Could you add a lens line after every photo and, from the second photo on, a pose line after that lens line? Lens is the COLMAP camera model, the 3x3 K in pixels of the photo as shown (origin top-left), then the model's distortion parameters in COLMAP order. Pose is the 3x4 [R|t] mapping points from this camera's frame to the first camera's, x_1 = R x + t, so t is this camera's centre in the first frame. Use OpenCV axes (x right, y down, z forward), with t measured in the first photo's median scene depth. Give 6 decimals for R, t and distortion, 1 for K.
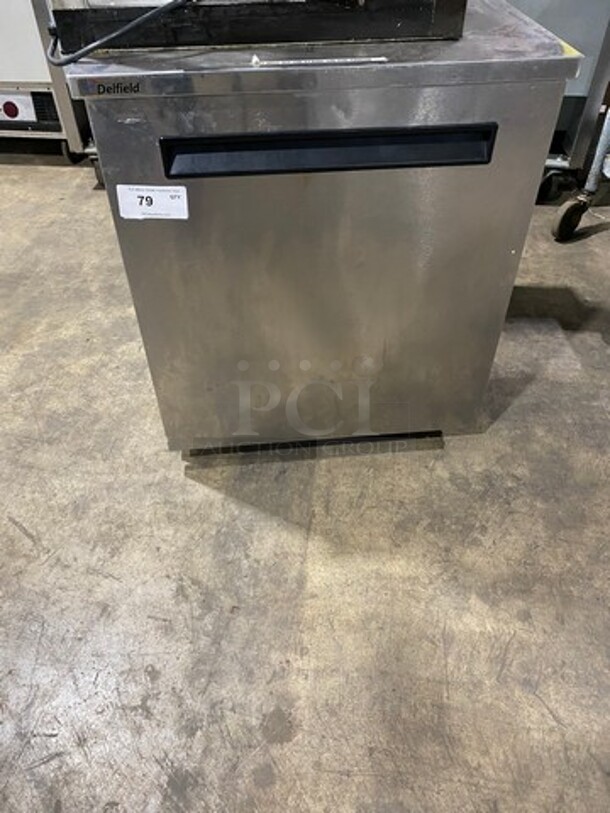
lens RADIAL K [[631.2, 0, 305.0], [0, 631.2, 406.5], [0, 0, 1]] dist [0.003877, -0.000386]
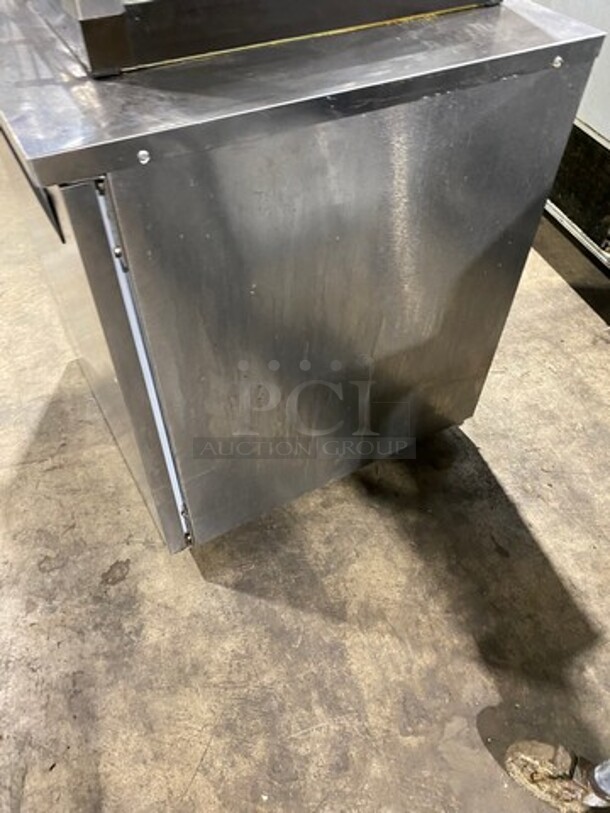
lens RADIAL K [[612.0, 0, 305.0], [0, 612.0, 406.5], [0, 0, 1]] dist [0.006988, 0.003183]
pose [[0.413589, 0.701511, -0.580368, 0.679311], [-0.647930, 0.674607, 0.353685, -0.500803], [0.639634, 0.229757, 0.733539, 0.488855]]
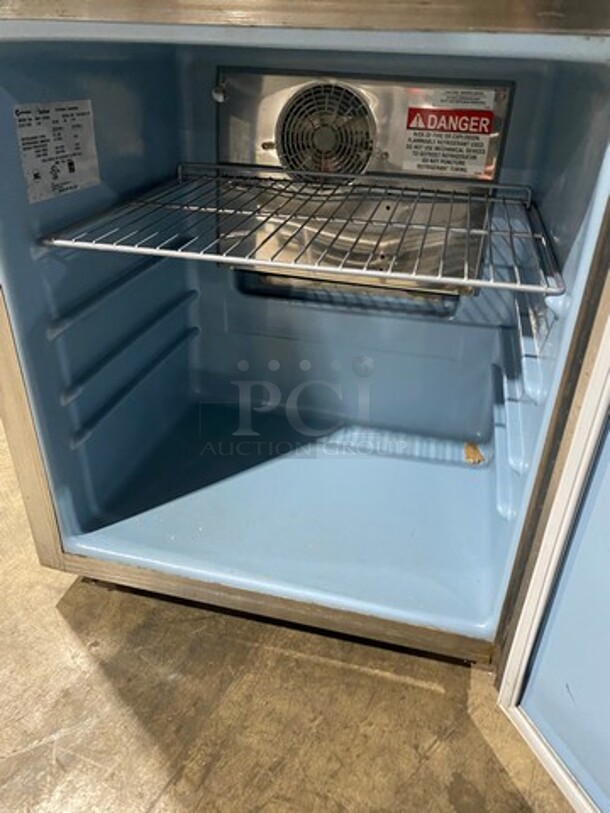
lens RADIAL K [[612.0, 0, 305.0], [0, 612.0, 406.5], [0, 0, 1]] dist [0.006988, 0.003183]
pose [[0.943036, 0.196103, -0.268749, 0.190321], [-0.249913, 0.950786, -0.183163, -0.064499], [0.219604, 0.239893, 0.945635, 0.408492]]
